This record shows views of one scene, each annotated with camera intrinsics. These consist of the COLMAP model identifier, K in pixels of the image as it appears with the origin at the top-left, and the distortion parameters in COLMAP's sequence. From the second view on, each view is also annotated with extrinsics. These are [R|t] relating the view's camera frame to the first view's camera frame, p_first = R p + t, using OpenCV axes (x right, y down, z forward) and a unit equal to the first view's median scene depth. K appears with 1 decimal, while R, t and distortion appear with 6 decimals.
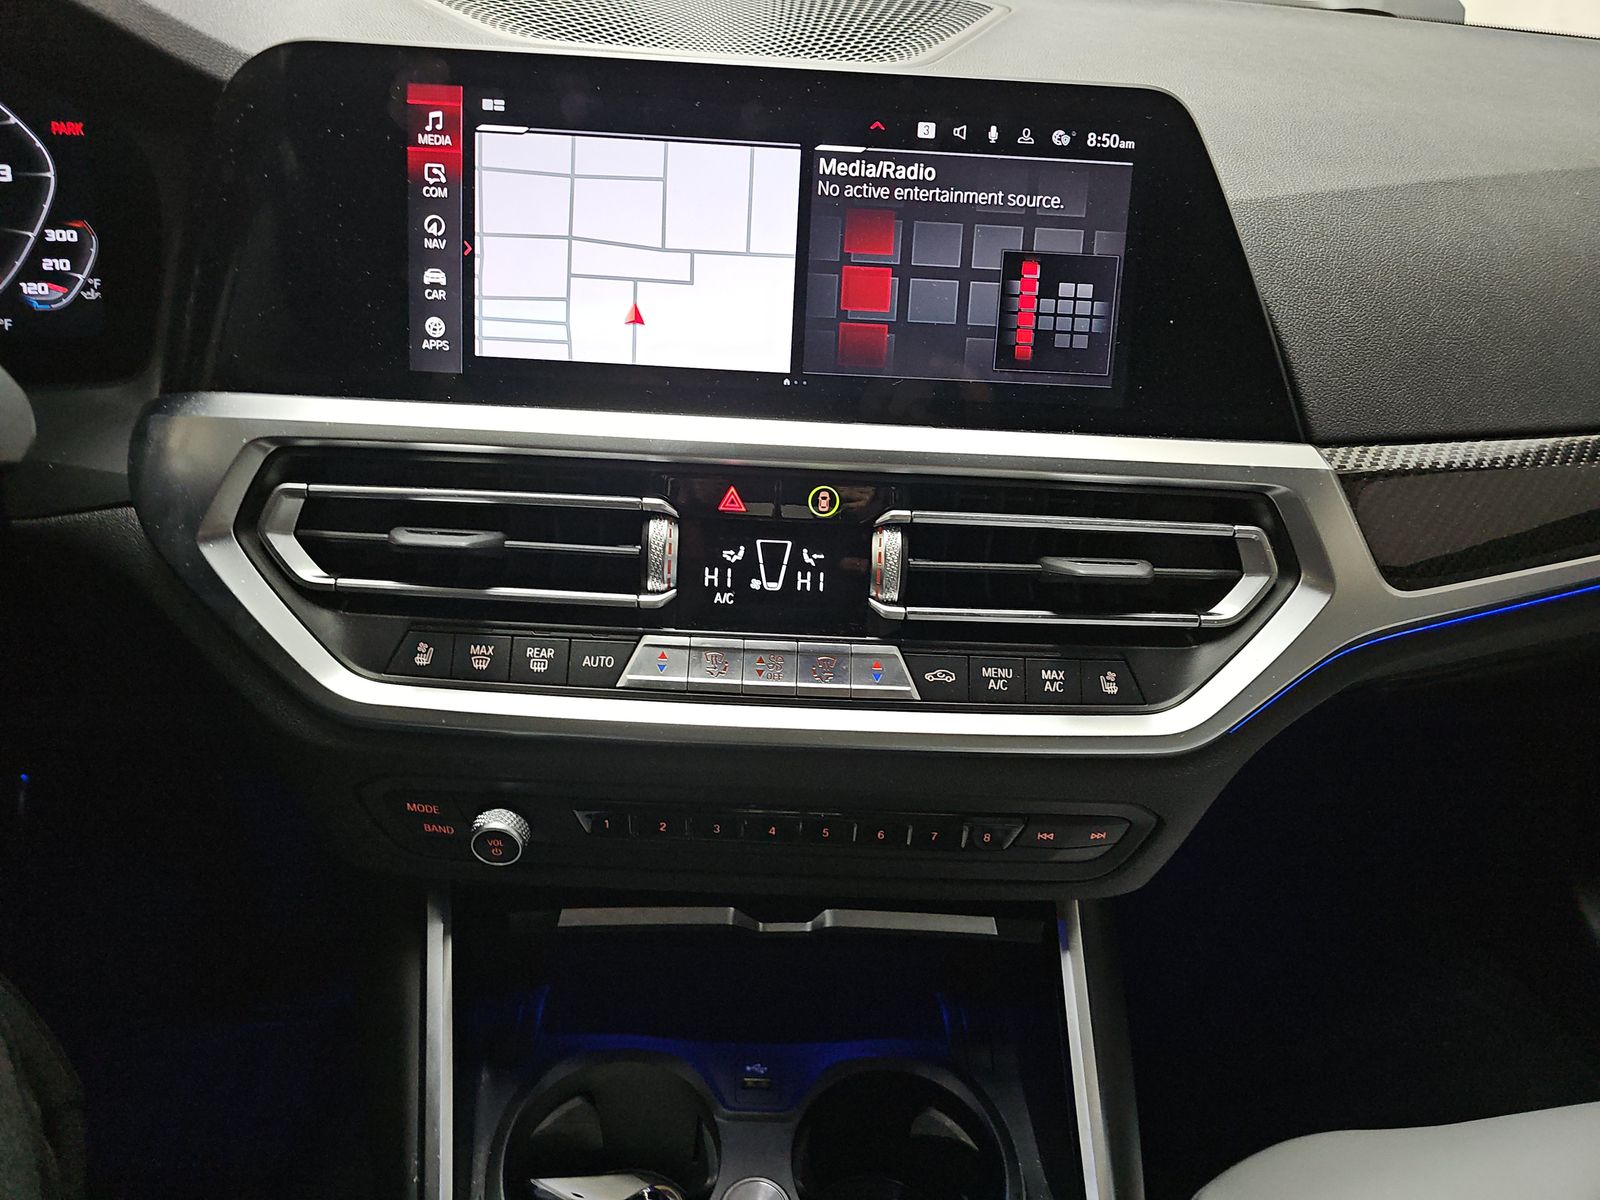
lens RADIAL K [[1114.4, 0, 810.8], [0, 1114.4, 610.0], [0, 0, 1]] dist [0.046947, -0.041601]
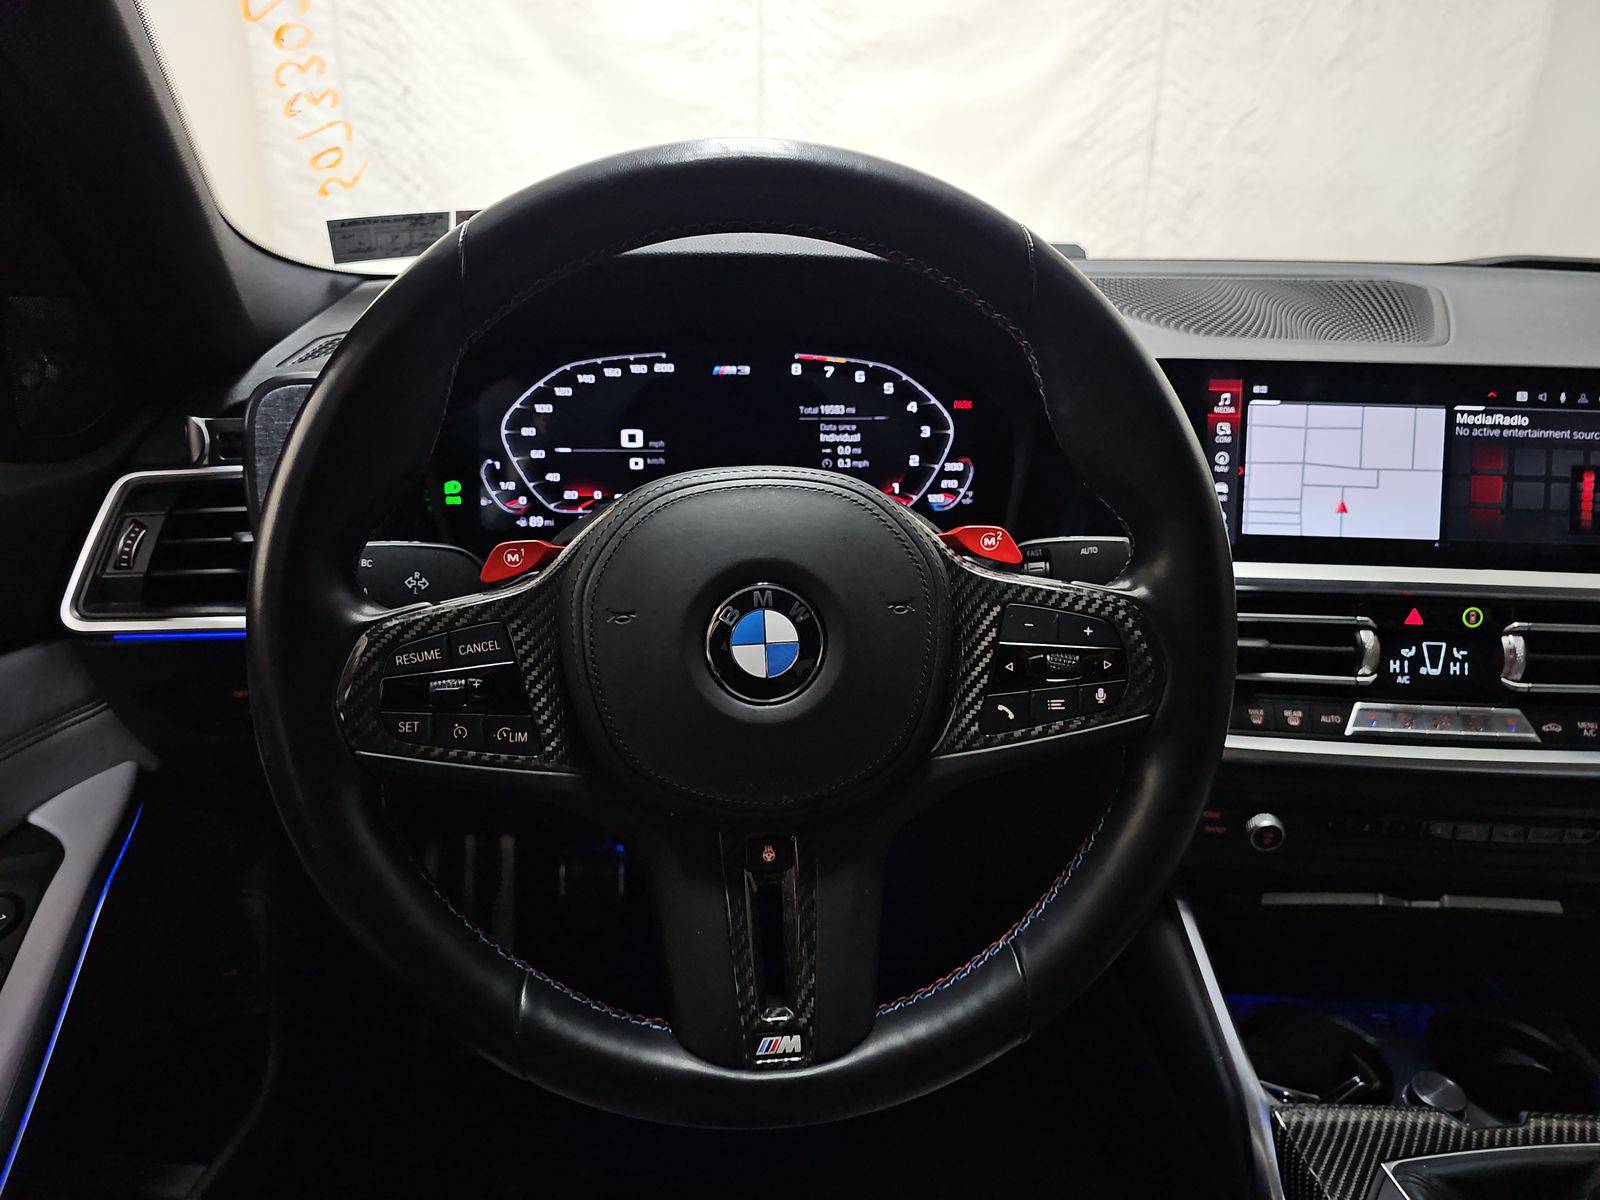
lens RADIAL K [[1114.4, 0, 810.8], [0, 1114.4, 610.0], [0, 0, 1]] dist [0.046947, -0.041601]
pose [[0.999078, -0.012364, -0.041115, -0.867514], [0.006672, 0.990714, -0.135796, 0.104878], [0.042412, 0.135396, 0.989883, -0.645804]]
